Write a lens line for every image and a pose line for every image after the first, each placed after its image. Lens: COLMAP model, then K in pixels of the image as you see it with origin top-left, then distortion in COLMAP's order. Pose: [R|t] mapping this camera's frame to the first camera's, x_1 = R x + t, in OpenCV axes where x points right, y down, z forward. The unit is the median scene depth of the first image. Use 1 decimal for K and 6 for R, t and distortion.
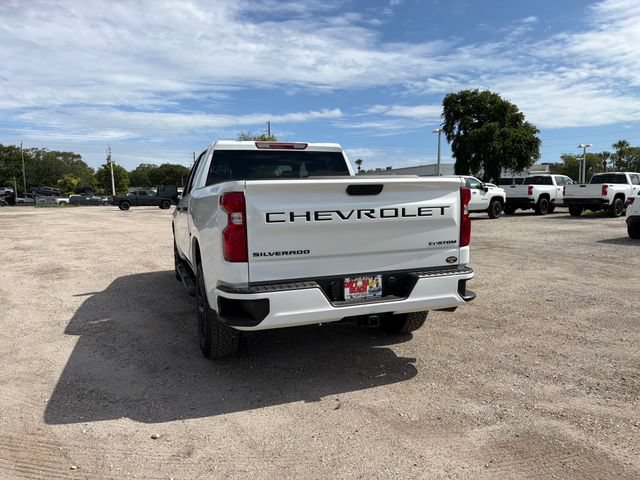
lens RADIAL K [[455.6, 0, 314.6], [0, 455.6, 240.9], [0, 0, 1]] dist [0.029965, -0.038012]
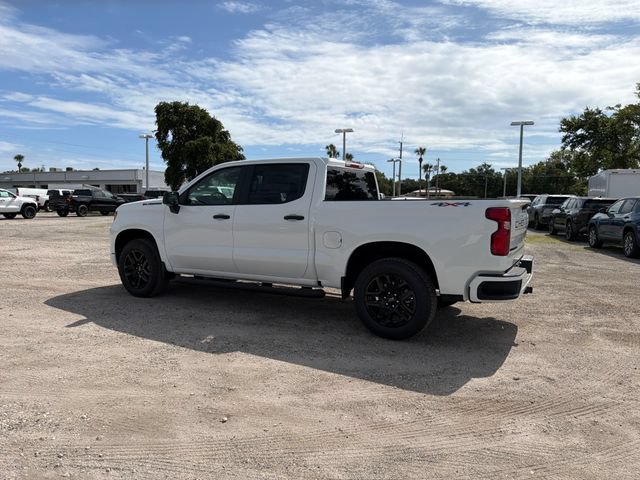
lens RADIAL K [[455.6, 0, 314.7], [0, 455.6, 241.7], [0, 0, 1]] dist [0.029965, -0.038012]
pose [[0.761415, -0.029872, 0.647576, -0.131743], [0.038312, 0.999265, 0.001048, -0.001836], [-0.647132, 0.024012, 0.762000, 0.023212]]
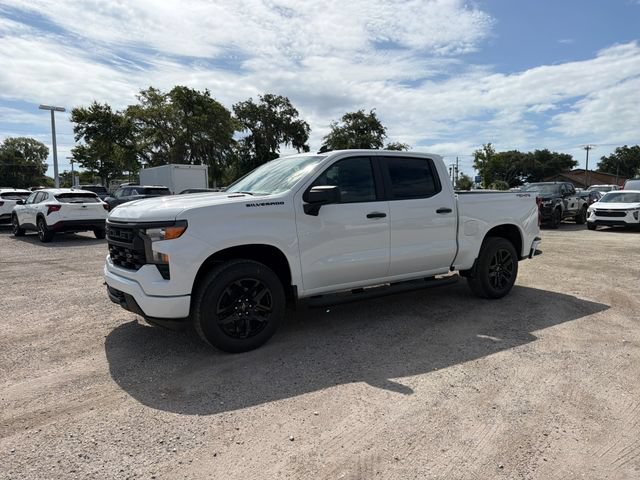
lens RADIAL K [[455.6, 0, 318.3], [0, 455.6, 239.9], [0, 0, 1]] dist [0.029965, -0.038012]
pose [[-0.244798, -0.078072, 0.966426, -0.183076], [0.102766, 0.989049, 0.105931, -0.021172], [-0.964113, 0.125247, -0.234094, 0.222437]]
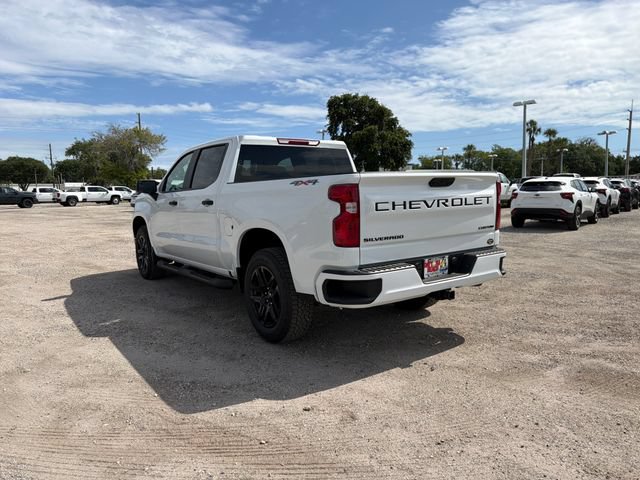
lens RADIAL K [[455.6, 0, 314.9], [0, 455.6, 243.0], [0, 0, 1]] dist [0.029965, -0.038012]
pose [[0.962611, -0.030930, 0.269117, -0.046142], [0.028213, 0.999504, 0.013959, 0.001545], [-0.269415, -0.005844, 0.963006, -0.003517]]
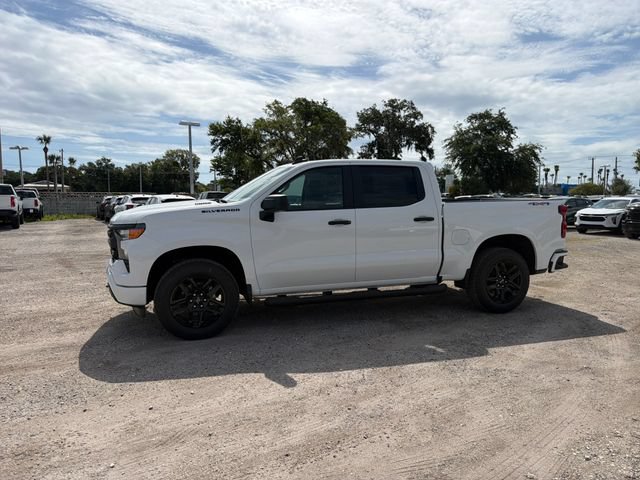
lens RADIAL K [[455.6, 0, 317.2], [0, 455.6, 241.4], [0, 0, 1]] dist [0.029965, -0.038012]
pose [[0.040166, -0.074389, 0.996420, -0.198166], [0.097450, 0.992762, 0.070188, -0.016832], [-0.994430, 0.094282, 0.047124, 0.171825]]
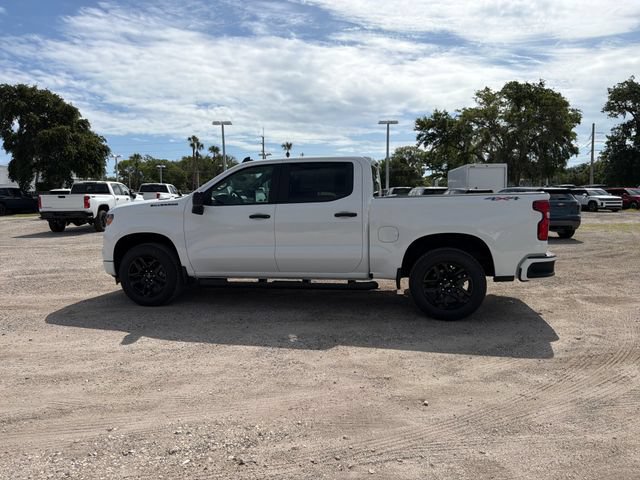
lens RADIAL K [[455.6, 0, 315.7], [0, 455.6, 245.6], [0, 0, 1]] dist [0.029965, -0.038012]
pose [[0.524853, -0.079336, 0.847487, -0.178091], [0.082331, 0.995710, 0.042224, -0.006679], [-0.847202, 0.047613, 0.529133, 0.068617]]
